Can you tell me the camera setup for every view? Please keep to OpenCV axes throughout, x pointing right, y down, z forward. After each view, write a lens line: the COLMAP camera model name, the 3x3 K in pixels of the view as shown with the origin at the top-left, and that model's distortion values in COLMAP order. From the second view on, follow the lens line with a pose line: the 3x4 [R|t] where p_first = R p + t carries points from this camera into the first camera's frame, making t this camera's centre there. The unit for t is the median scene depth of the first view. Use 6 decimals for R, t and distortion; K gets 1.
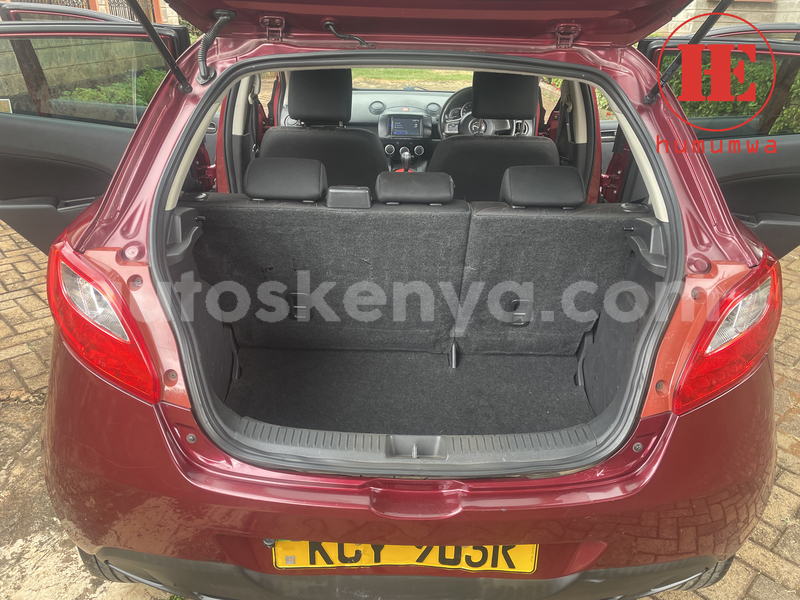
lens RADIAL K [[616.0, 0, 400.0], [0, 616.0, 300.0], [0, 0, 1]] dist [0.004630, 0.002048]
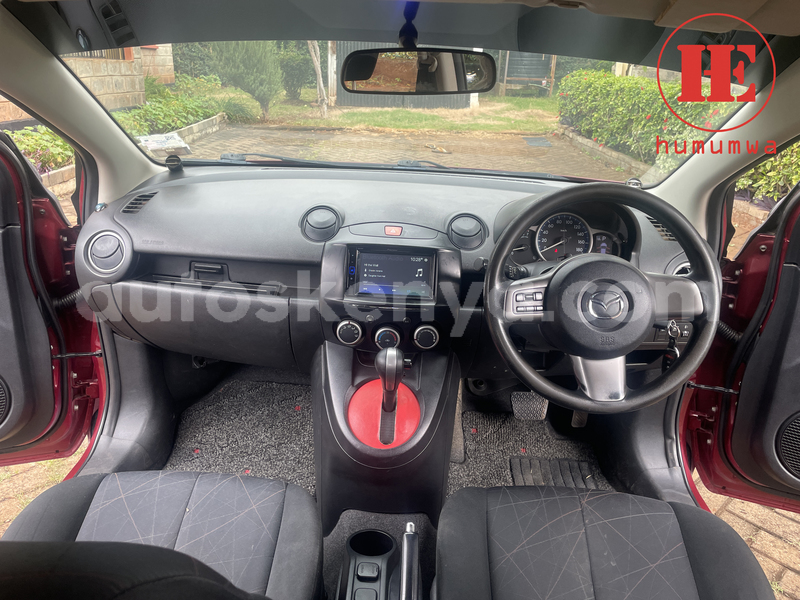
lens RADIAL K [[616.0, 0, 400.0], [0, 616.0, 300.0], [0, 0, 1]] dist [0.004630, 0.002048]
pose [[0.999430, 0.032080, -0.010479, 0.018149], [-0.032694, 0.997357, -0.064883, -0.240170], [0.008370, 0.065189, 0.997838, 0.617037]]
